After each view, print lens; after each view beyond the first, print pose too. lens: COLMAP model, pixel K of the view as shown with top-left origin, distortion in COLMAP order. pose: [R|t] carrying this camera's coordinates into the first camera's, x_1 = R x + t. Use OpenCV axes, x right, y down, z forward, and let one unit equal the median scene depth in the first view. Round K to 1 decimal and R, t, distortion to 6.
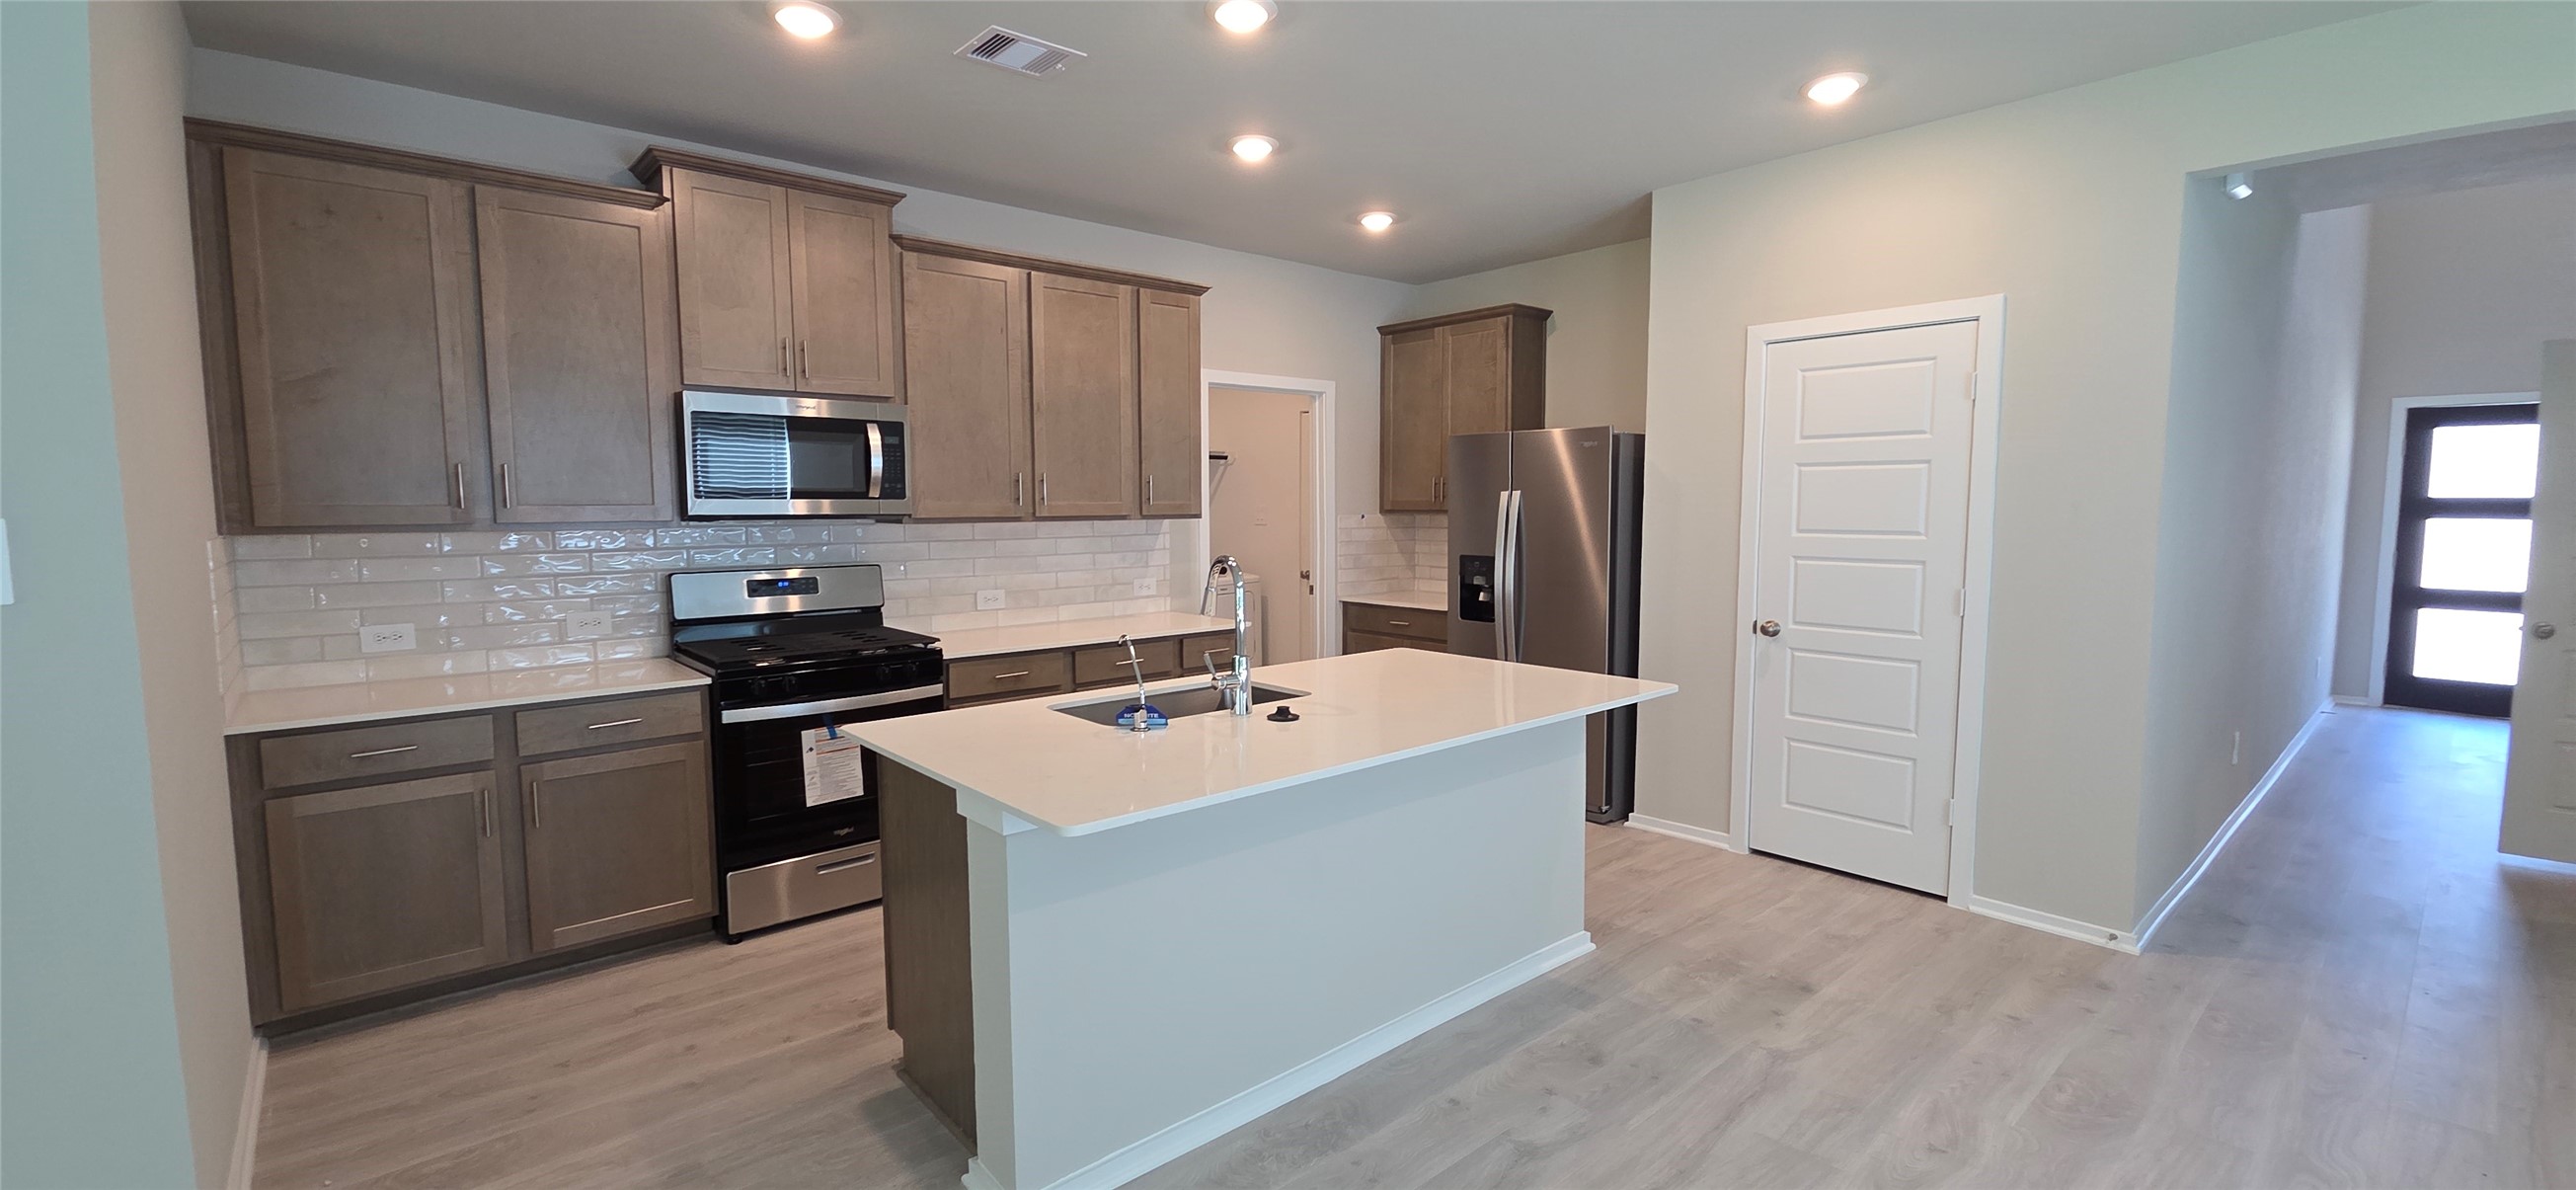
lens RADIAL K [[1050.3, 0, 1288.5], [0, 1050.3, 589.4], [0, 0, 1]] dist [0.007441, -0.005901]
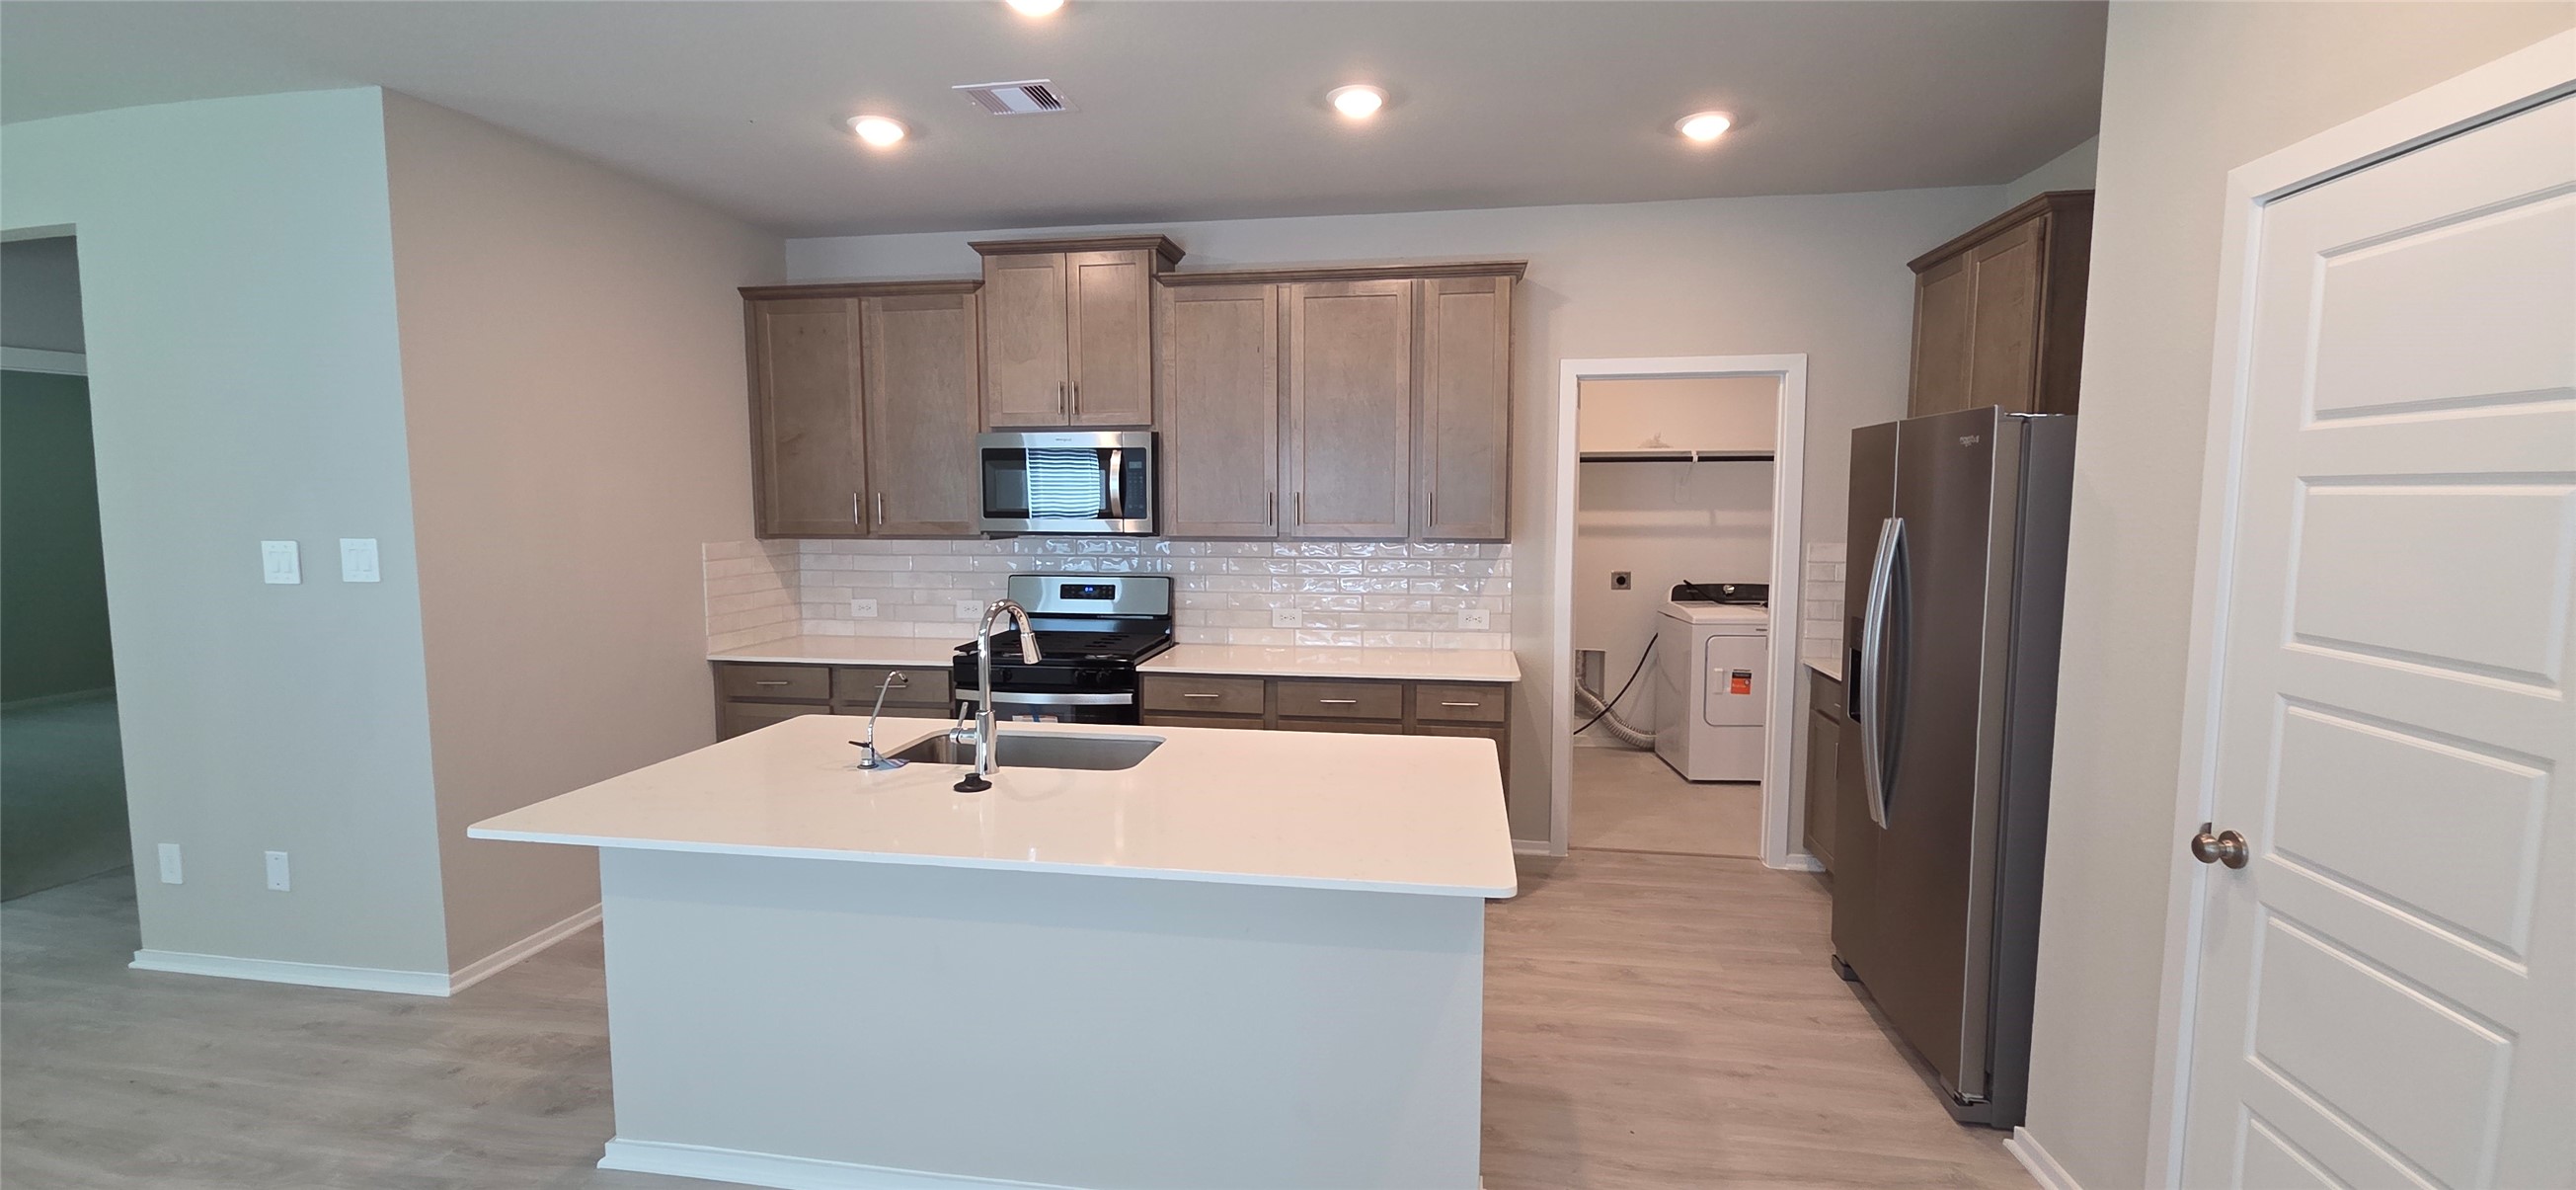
lens RADIAL K [[1050.3, 0, 1284.7], [0, 1050.3, 588.0], [0, 0, 1]] dist [0.007441, -0.005901]
pose [[0.634179, 0.070684, -0.769948, 0.597978], [-0.066711, 0.997101, 0.036590, -0.068655], [0.770303, 0.028159, 0.637056, 0.450288]]
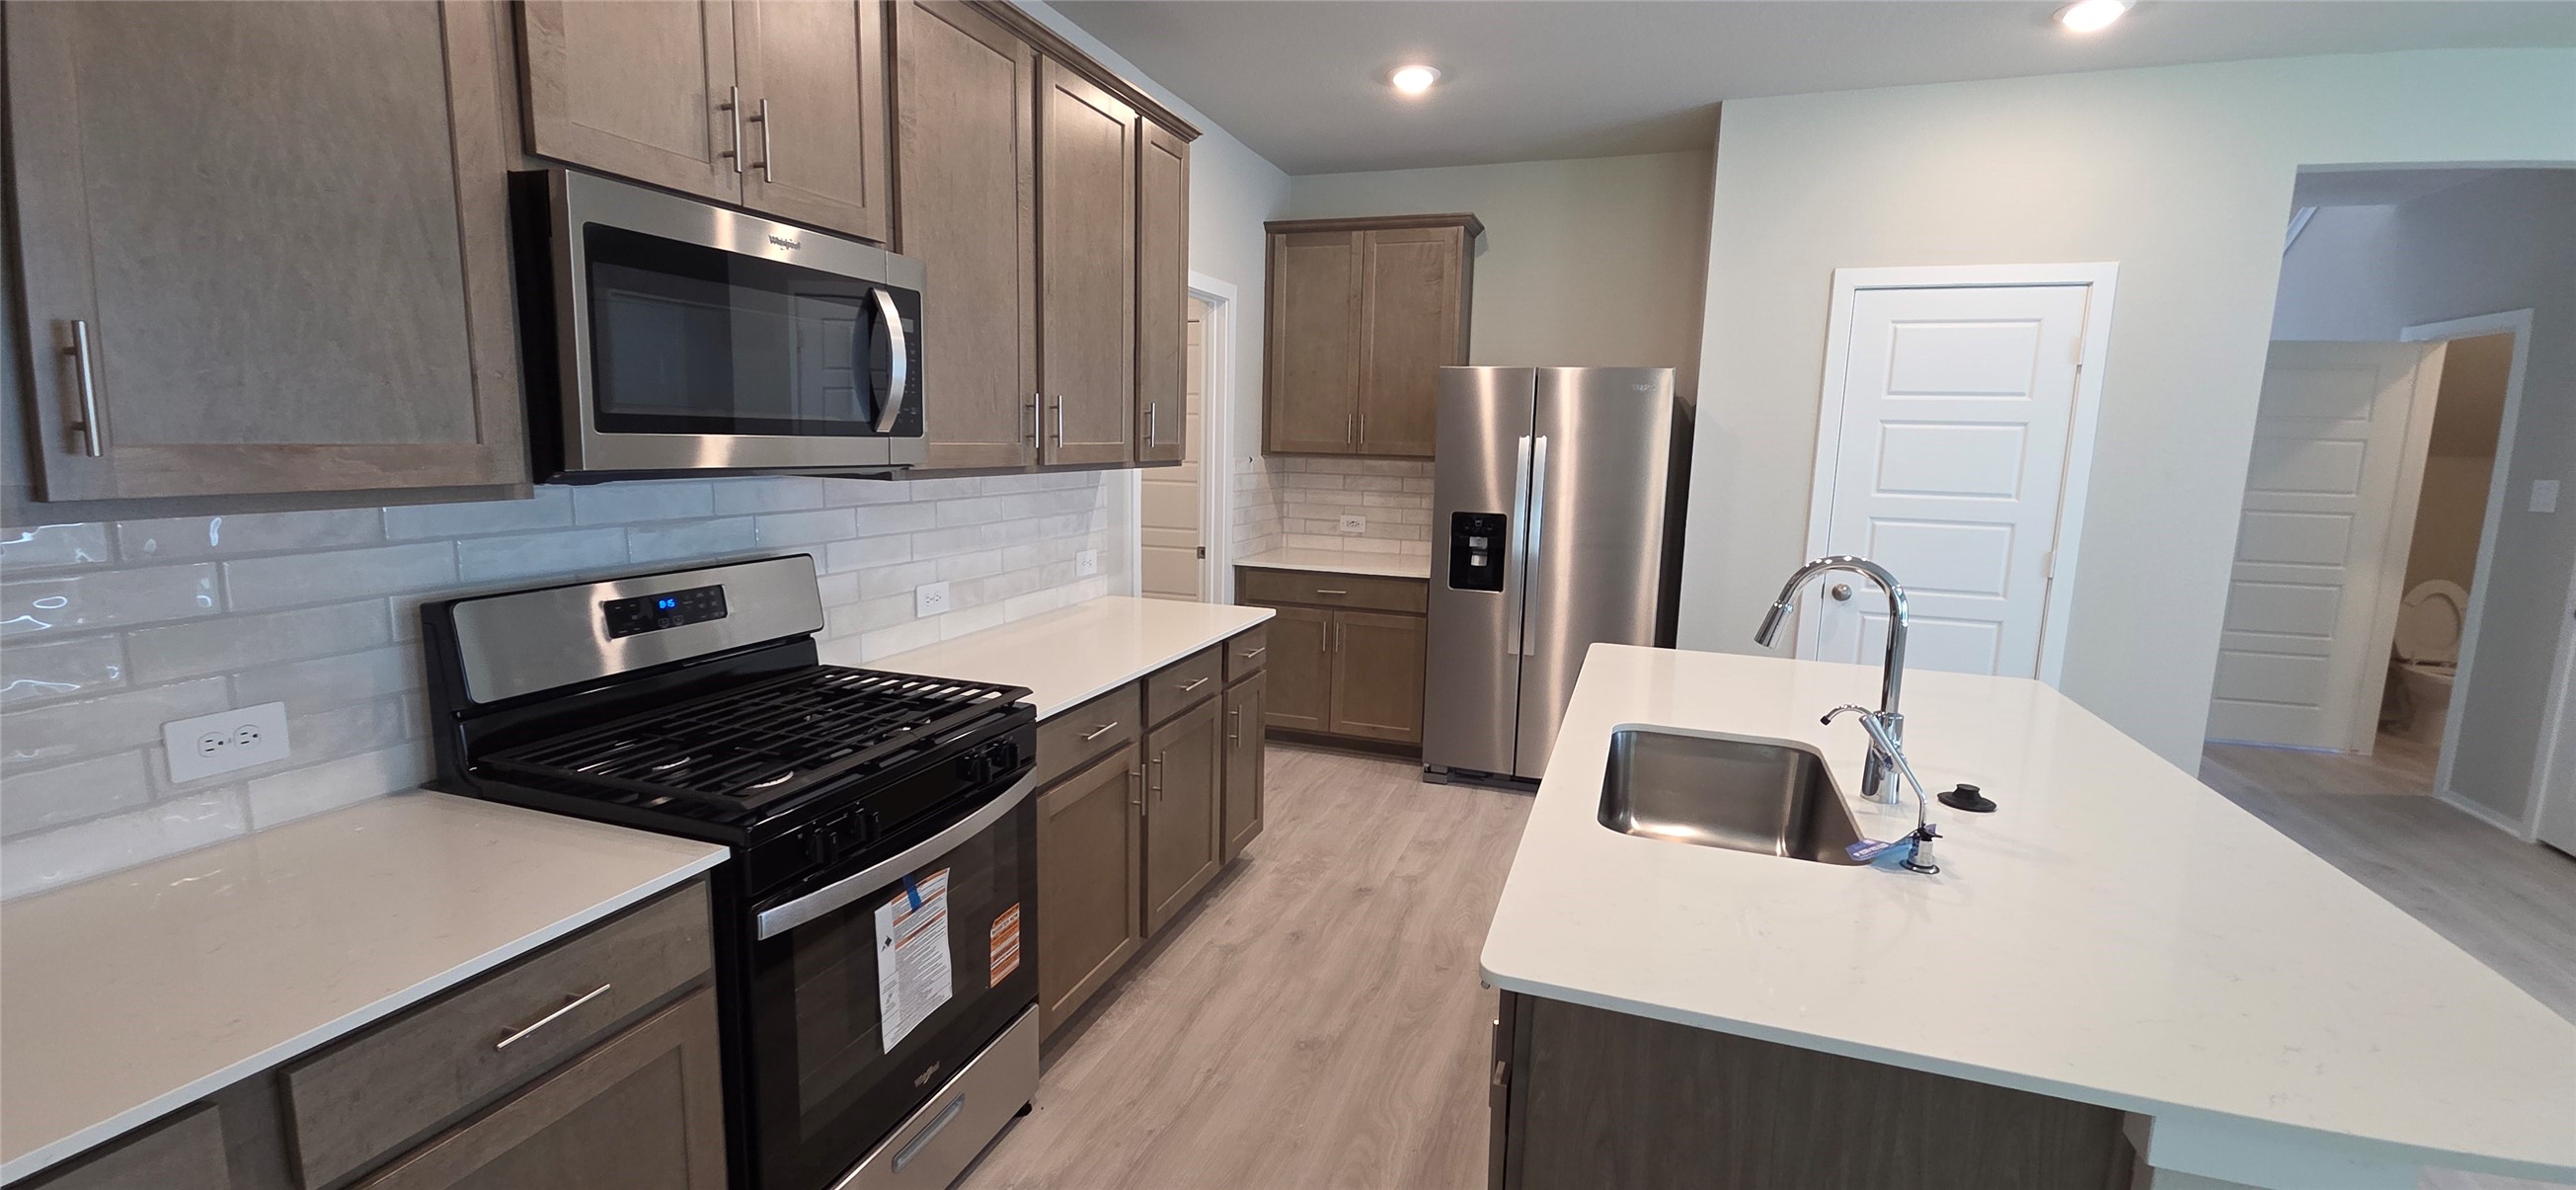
lens RADIAL K [[1050.3, 0, 1284.2], [0, 1050.3, 590.2], [0, 0, 1]] dist [0.007441, -0.005901]
pose [[0.872953, -0.048063, 0.485431, -0.500091], [0.013486, 0.997132, 0.074475, -0.047608], [-0.487618, -0.058467, 0.871097, 0.457426]]
